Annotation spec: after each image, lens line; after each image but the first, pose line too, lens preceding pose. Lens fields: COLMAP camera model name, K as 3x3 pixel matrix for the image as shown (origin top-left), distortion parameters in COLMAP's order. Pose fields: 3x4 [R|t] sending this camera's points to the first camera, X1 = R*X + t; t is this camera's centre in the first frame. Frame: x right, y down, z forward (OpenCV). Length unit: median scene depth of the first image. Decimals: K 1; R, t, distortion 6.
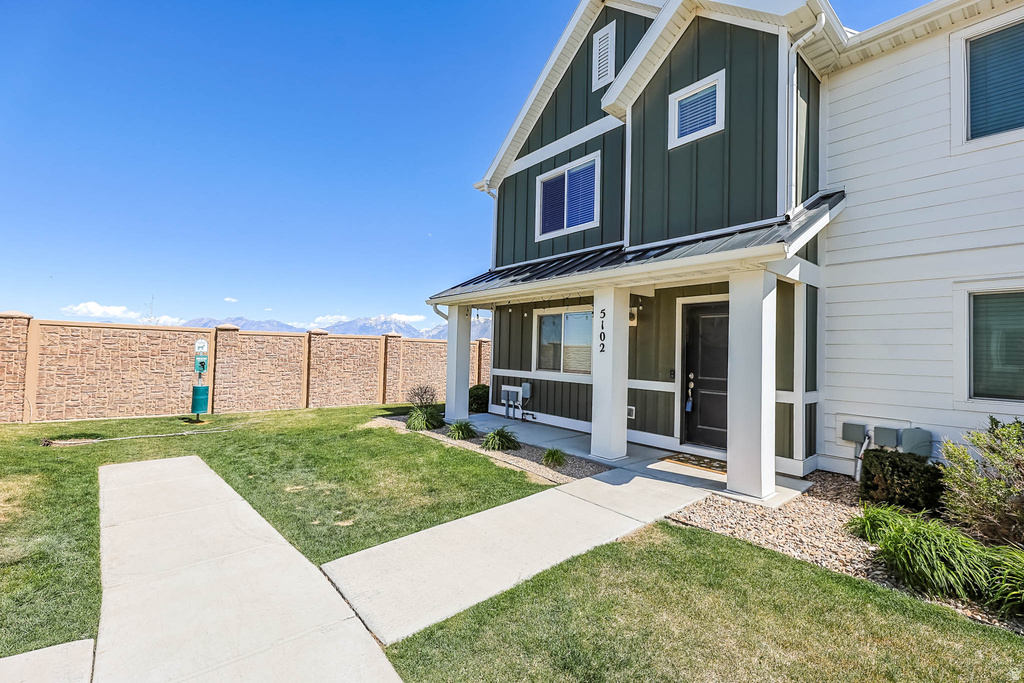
lens RADIAL K [[433.5, 0, 512.0], [0, 433.5, 341.5], [0, 0, 1]] dist [-0.003372, -0.000779]
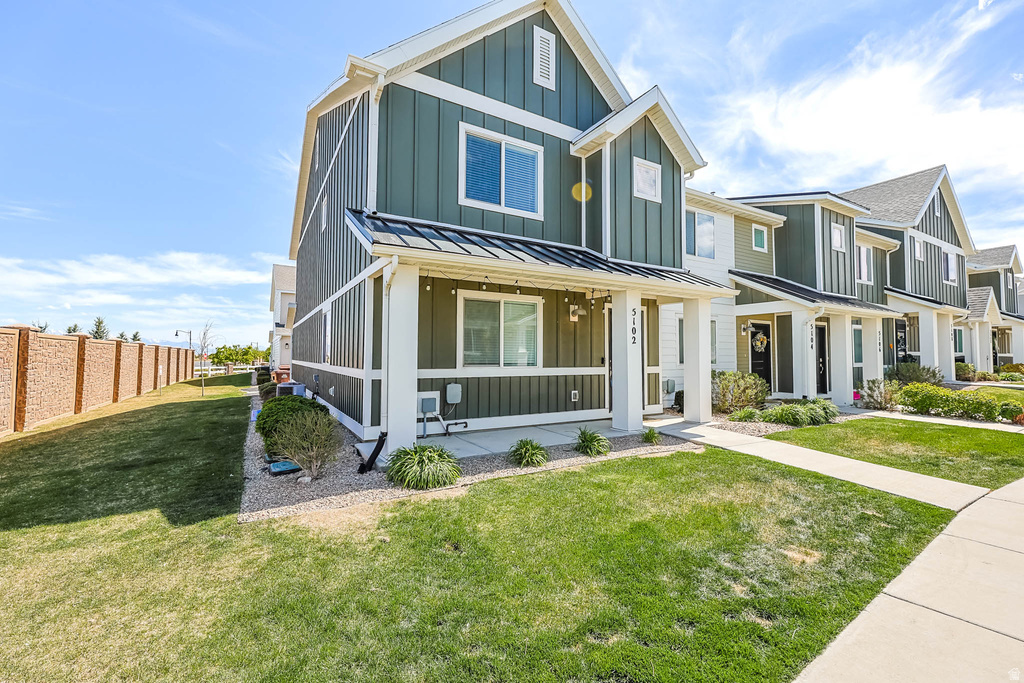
lens RADIAL K [[433.5, 0, 512.0], [0, 433.5, 341.5], [0, 0, 1]] dist [-0.003372, -0.000779]
pose [[0.158975, 0.005875, 0.987265, -0.762899], [-0.024048, 0.999709, -0.002076, 0.020799], [-0.986990, -0.023412, 0.159070, 0.837572]]
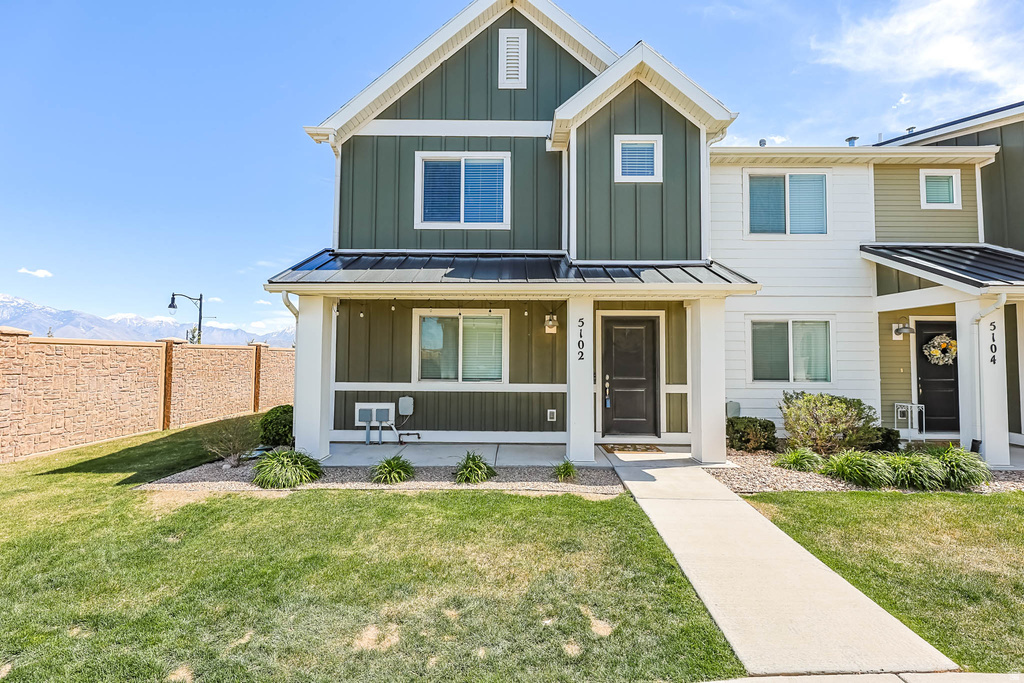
lens RADIAL K [[433.5, 0, 512.0], [0, 433.5, 341.5], [0, 0, 1]] dist [-0.003372, -0.000779]
pose [[0.646856, 0.001366, 0.762611, -0.503594], [-0.006859, 0.999968, 0.004027, -0.016588], [-0.762581, -0.007836, 0.646845, 0.334904]]
